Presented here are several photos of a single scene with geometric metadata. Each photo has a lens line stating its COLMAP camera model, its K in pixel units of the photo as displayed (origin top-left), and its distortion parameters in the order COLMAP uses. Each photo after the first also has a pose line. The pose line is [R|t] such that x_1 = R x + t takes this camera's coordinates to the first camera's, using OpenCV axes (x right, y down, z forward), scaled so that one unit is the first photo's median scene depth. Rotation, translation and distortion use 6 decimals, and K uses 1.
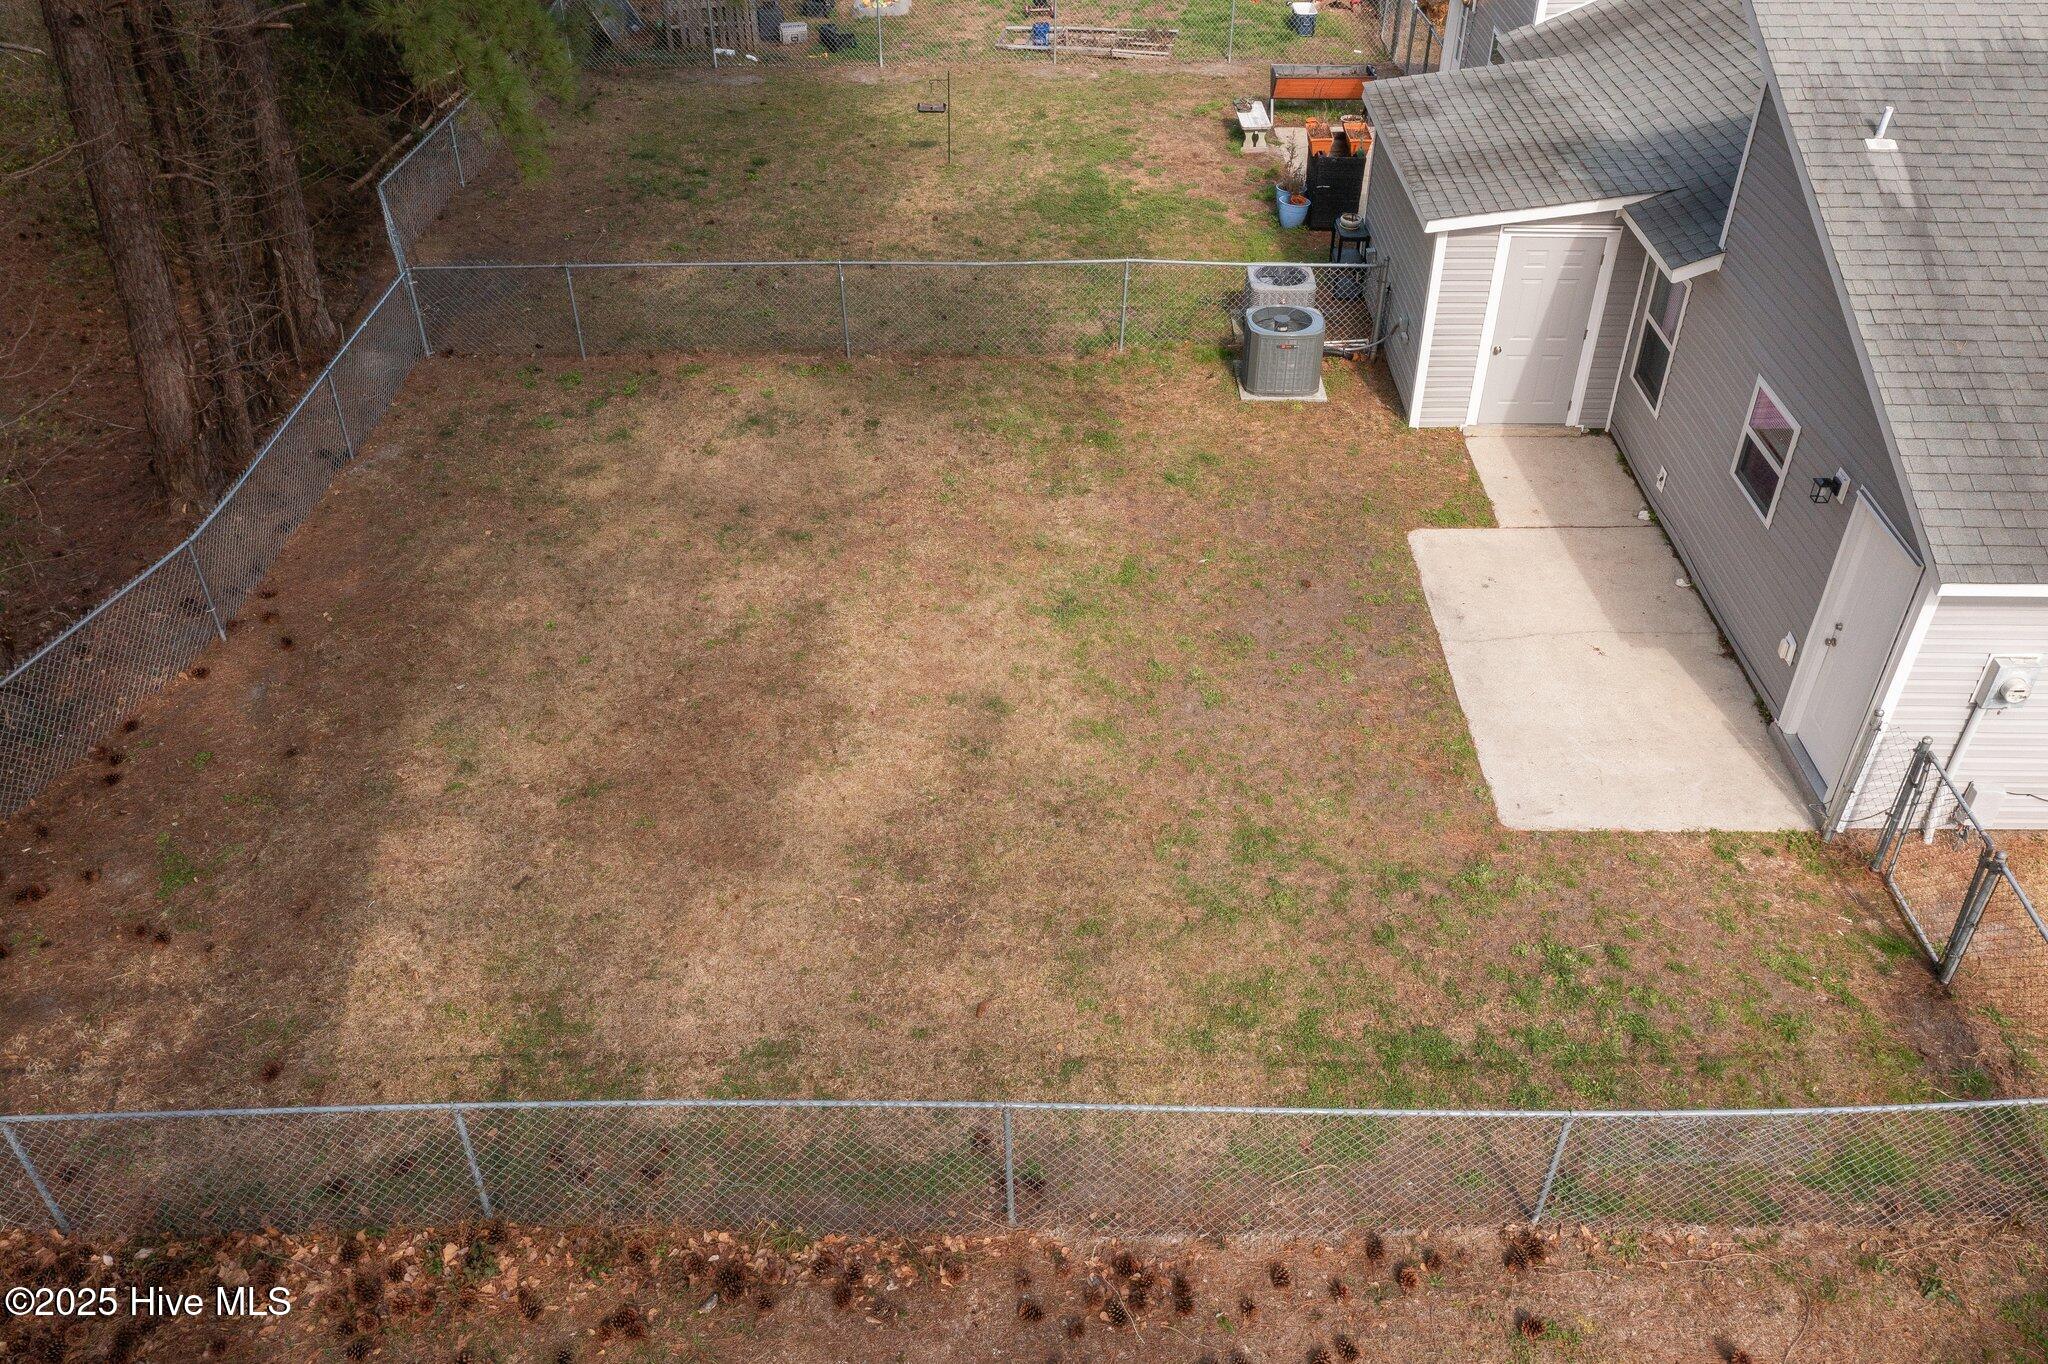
lens RADIAL K [[1622.7, 0, 1043.3], [0, 1622.7, 683.4], [0, 0, 1]] dist [0.008628, 0.005677]
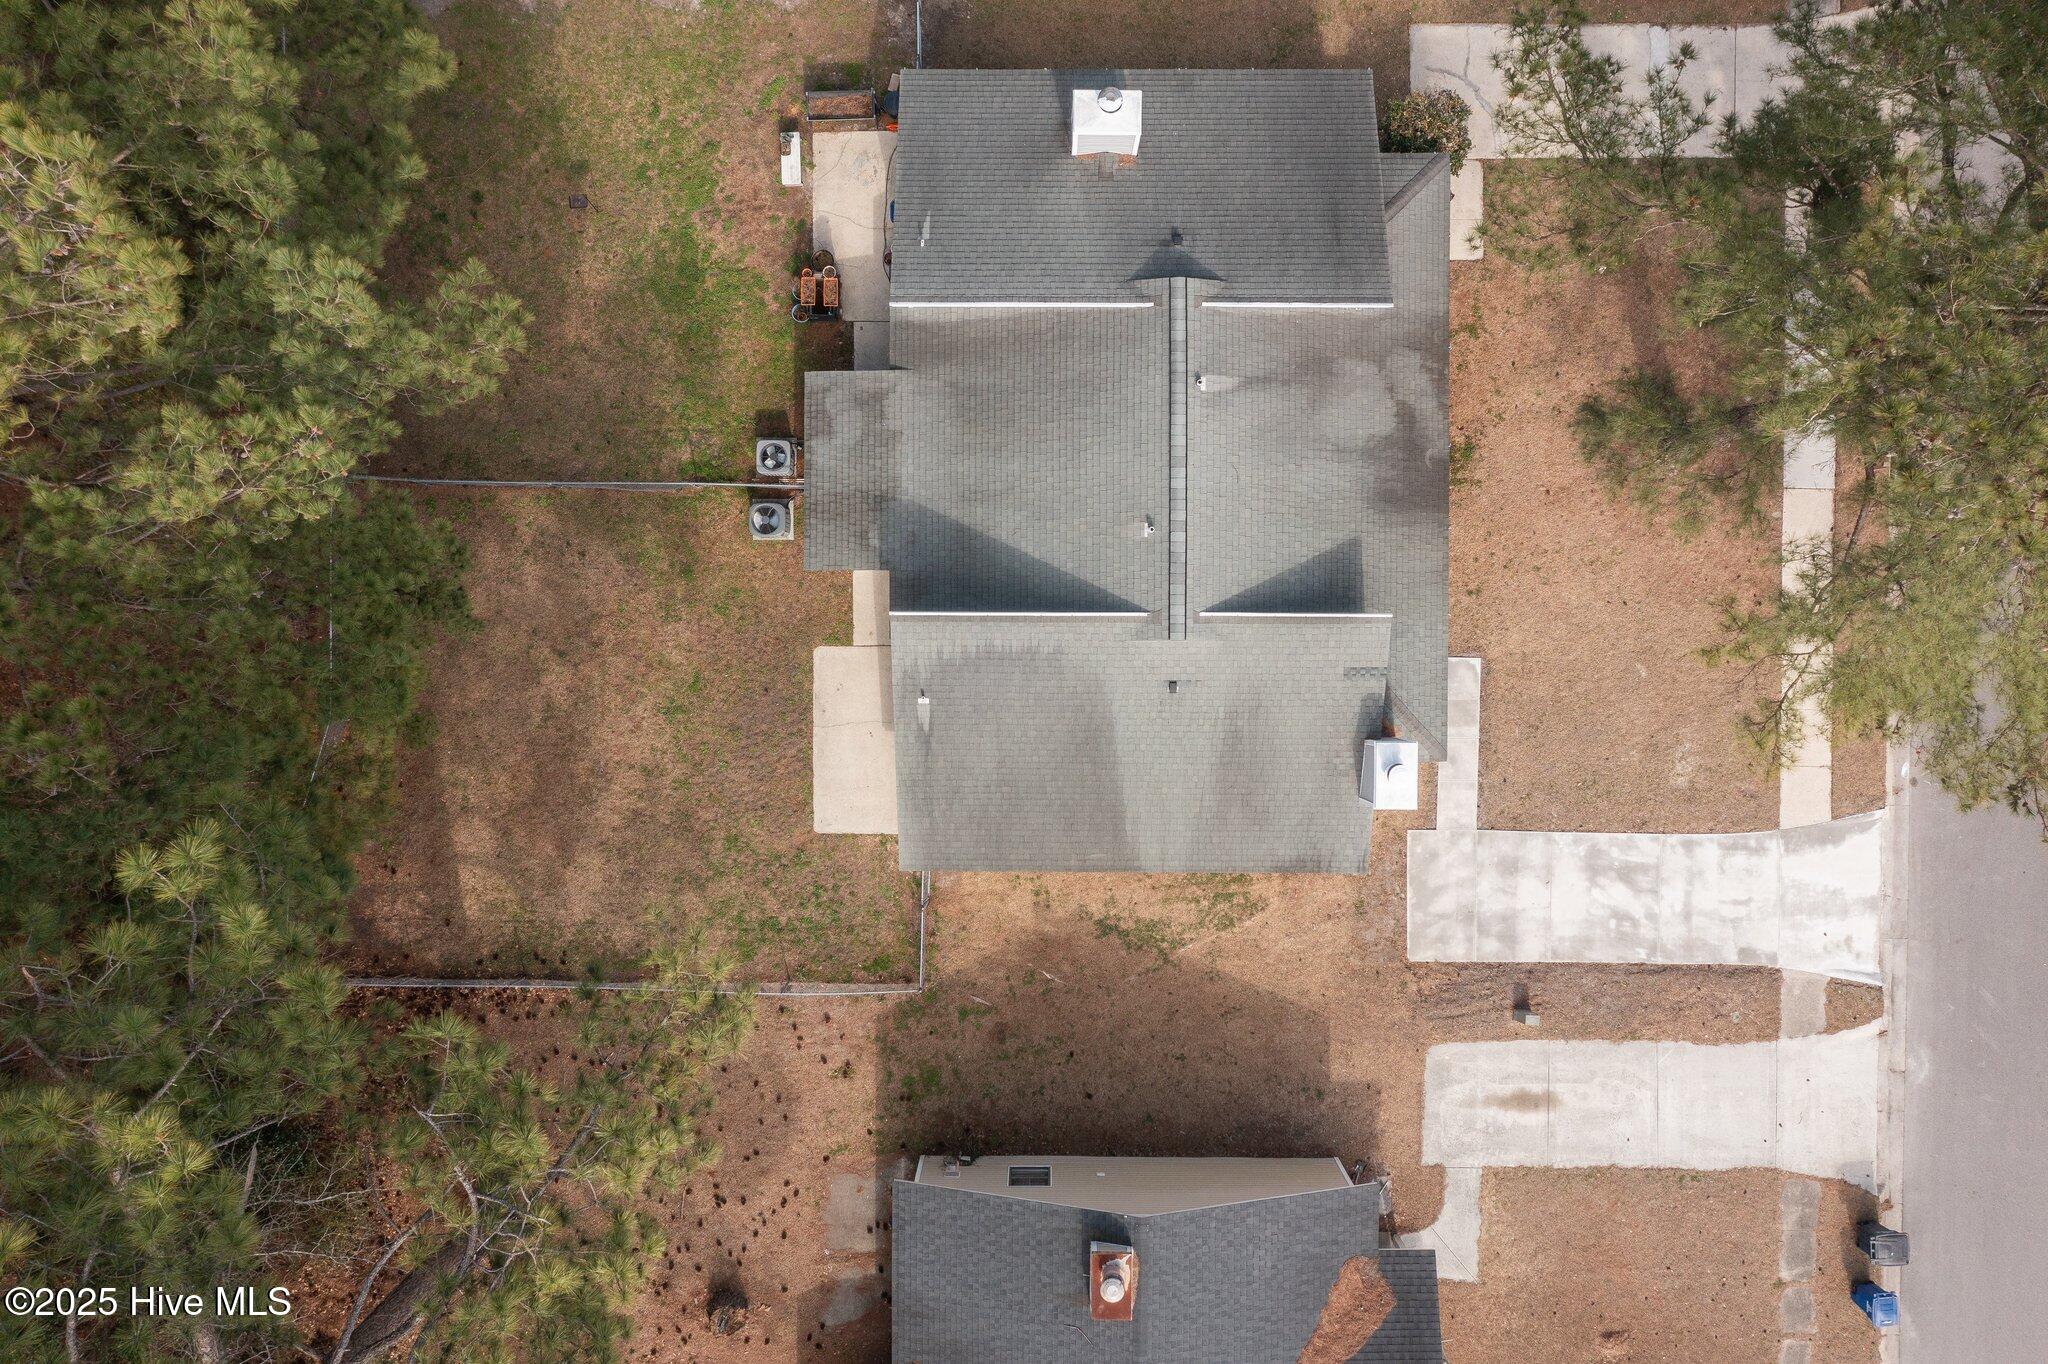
lens RADIAL K [[1622.2, 0, 1010.6], [0, 1622.2, 691.7], [0, 0, 1]] dist [-0.006215, 0.003565]
pose [[0.999749, -0.003648, -0.022115, 0.560599], [0.020083, 0.583953, 0.811539, -1.968857], [0.009954, -0.811780, 0.583879, -0.436647]]
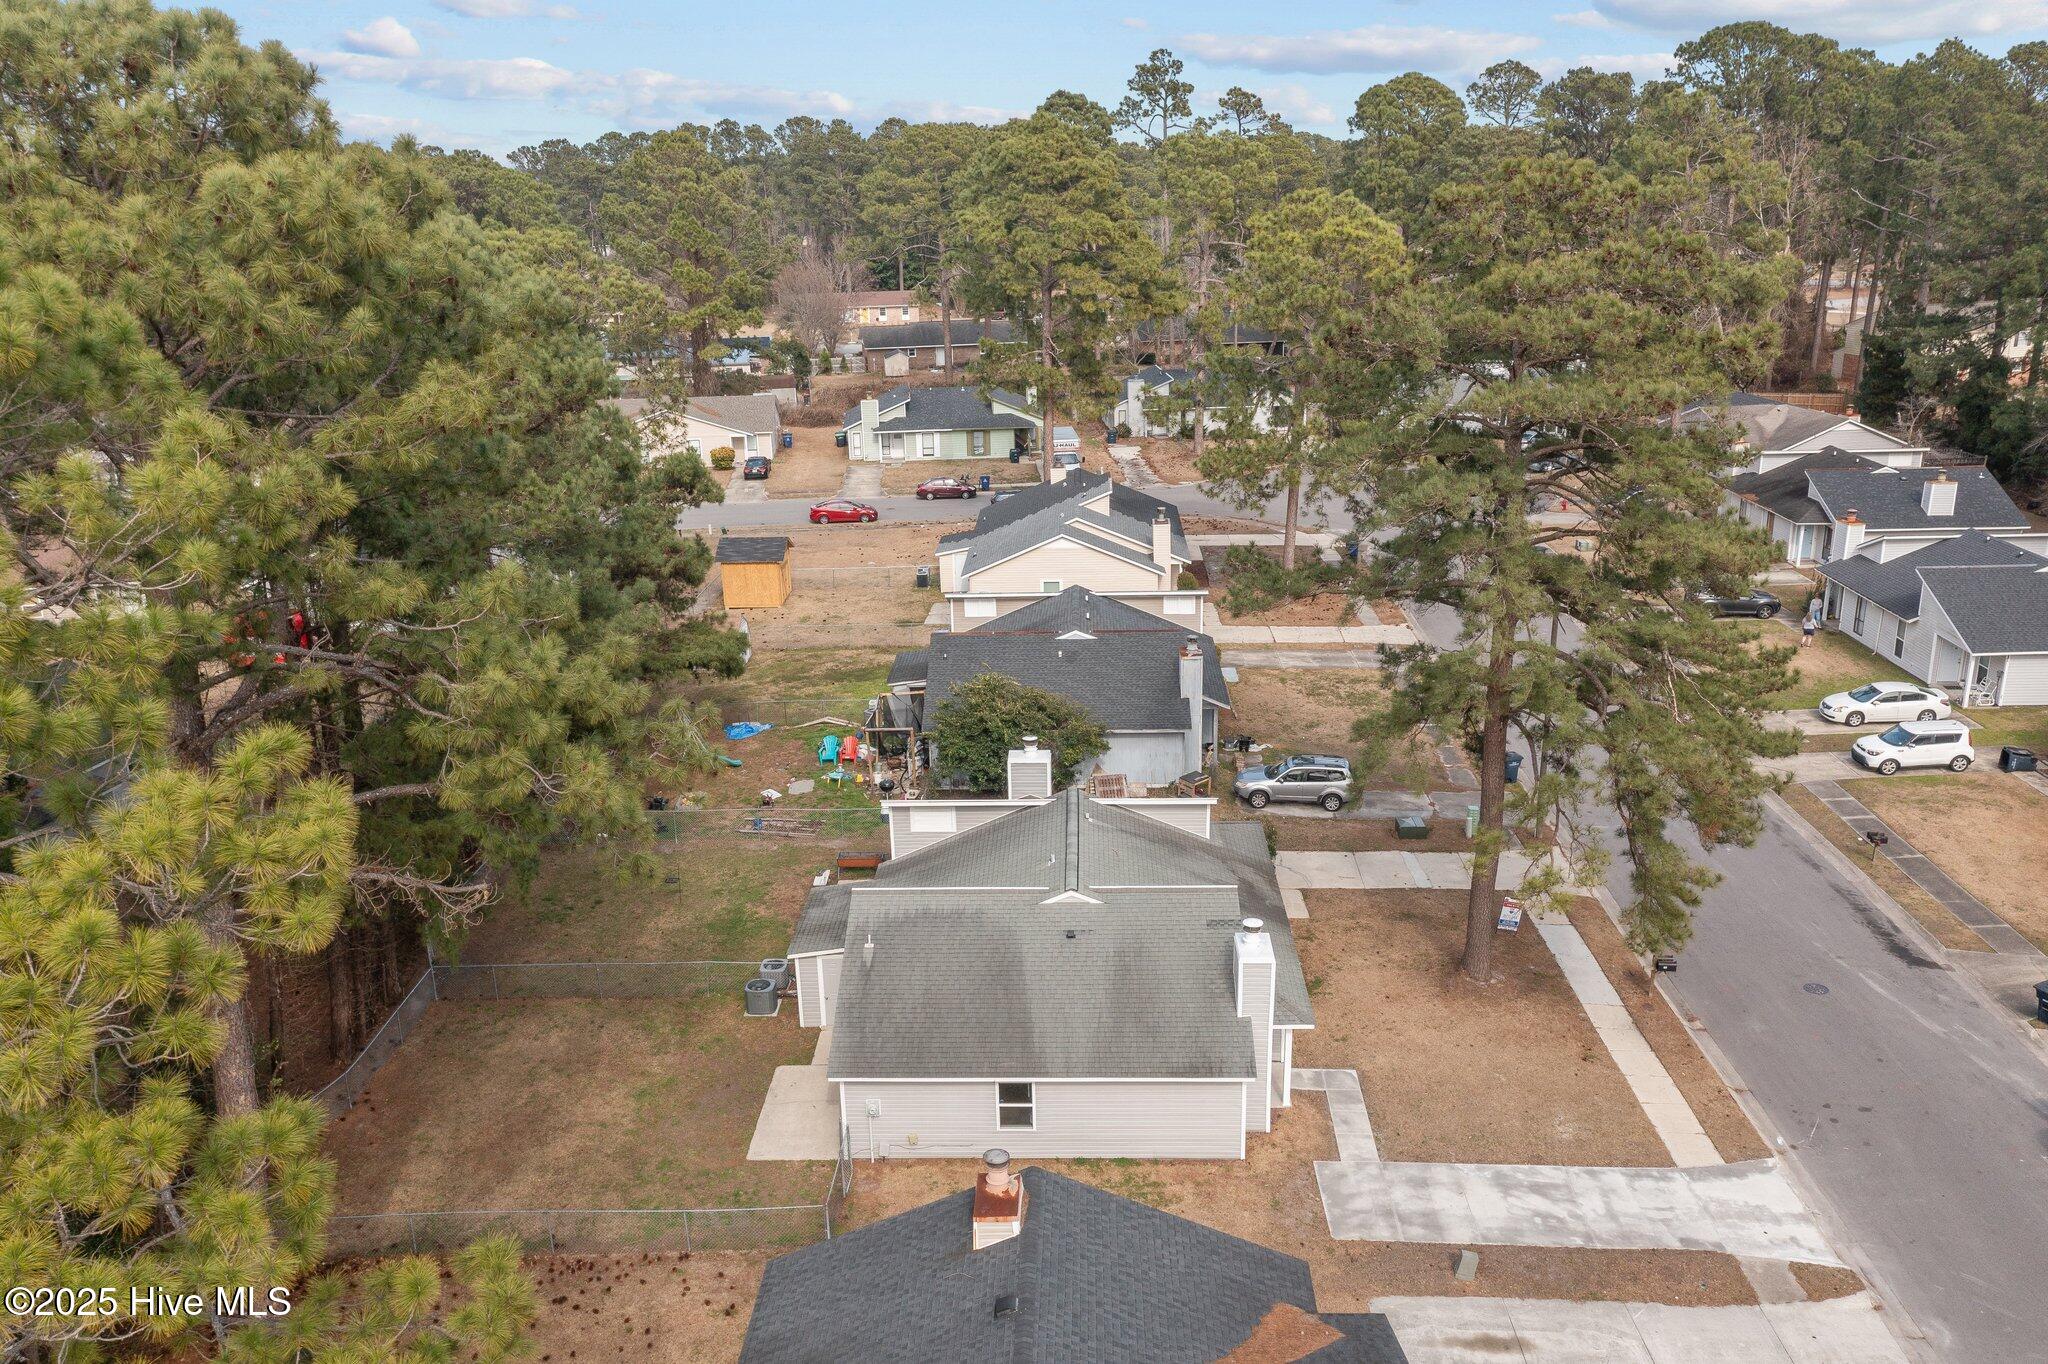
lens RADIAL K [[1644.6, 0, 1018.6], [0, 1644.6, 685.3], [0, 0, 1]] dist [0.013275, 0.004488]
pose [[0.999122, -0.017292, -0.038159, 0.747182], [0.003846, 0.944854, -0.327469, 0.210411], [0.041718, 0.327035, 0.944091, -1.825723]]
